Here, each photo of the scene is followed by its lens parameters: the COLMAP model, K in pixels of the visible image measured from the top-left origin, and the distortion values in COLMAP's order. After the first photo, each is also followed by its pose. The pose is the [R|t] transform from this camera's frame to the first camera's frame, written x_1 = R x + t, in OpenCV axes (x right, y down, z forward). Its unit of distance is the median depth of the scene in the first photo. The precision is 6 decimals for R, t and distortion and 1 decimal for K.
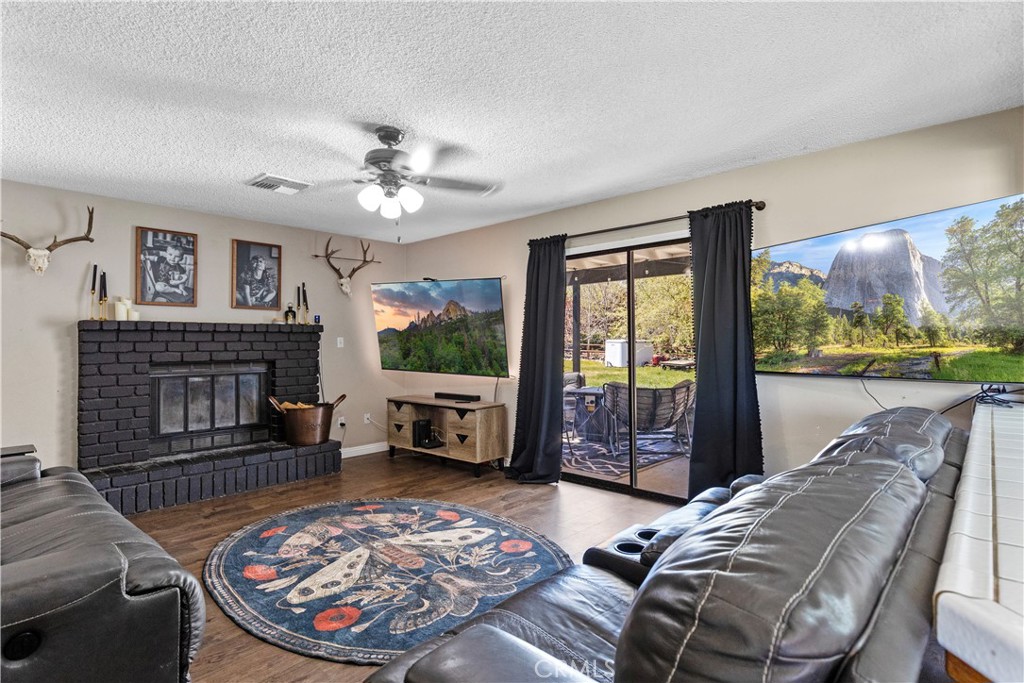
lens RADIAL K [[519.0, 0, 520.2], [0, 519.0, 329.8], [0, 0, 1]] dist [-0.001922, 0.000155]
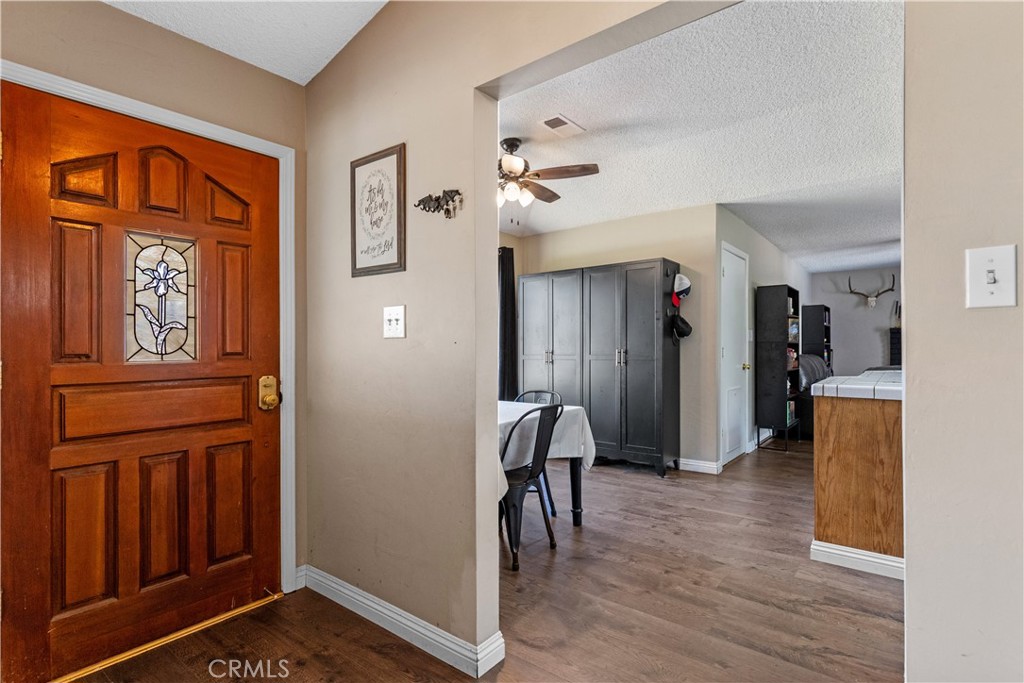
lens RADIAL K [[499.6, 0, 523.4], [0, 499.6, 344.8], [0, 0, 1]] dist [-0.000618, 0.000061]
pose [[0.077002, 0.001497, -0.997030, 1.004541], [0.026049, 0.999654, 0.003513, 0.003311], [0.996691, -0.026242, 0.076937, -0.614329]]
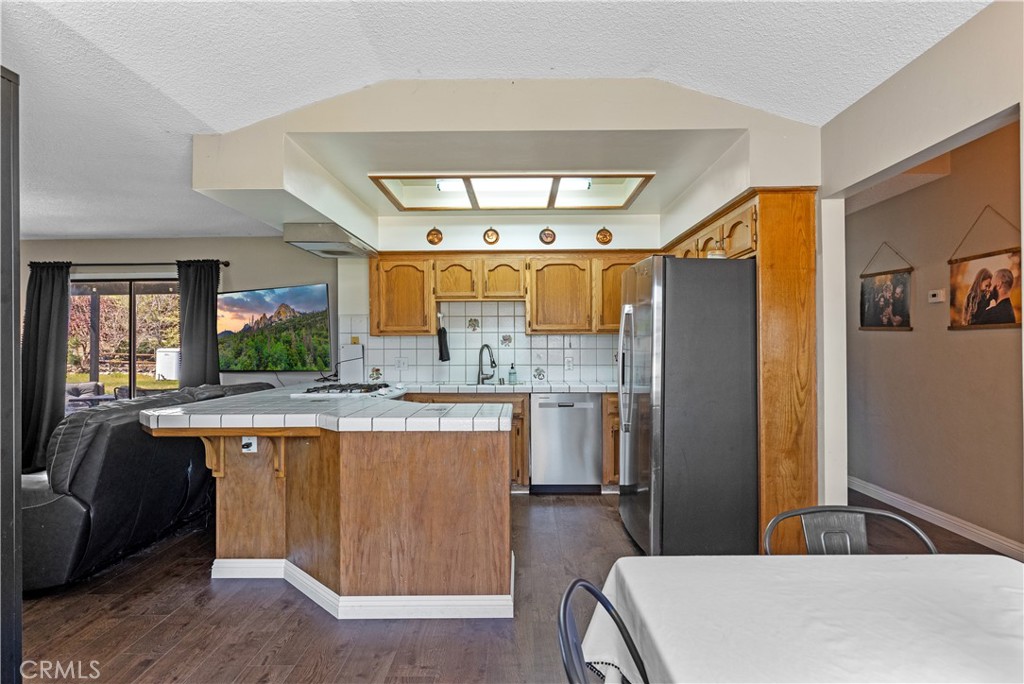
lens RADIAL K [[555.1, 0, 508.9], [0, 555.1, 343.1], [0, 0, 1]] dist [-0.000975, 0.000041]
pose [[0.753435, 0.008127, 0.657472, 0.011772], [-0.014523, 0.999885, 0.004283, -0.019514], [-0.657362, -0.012775, 0.753467, -0.663609]]
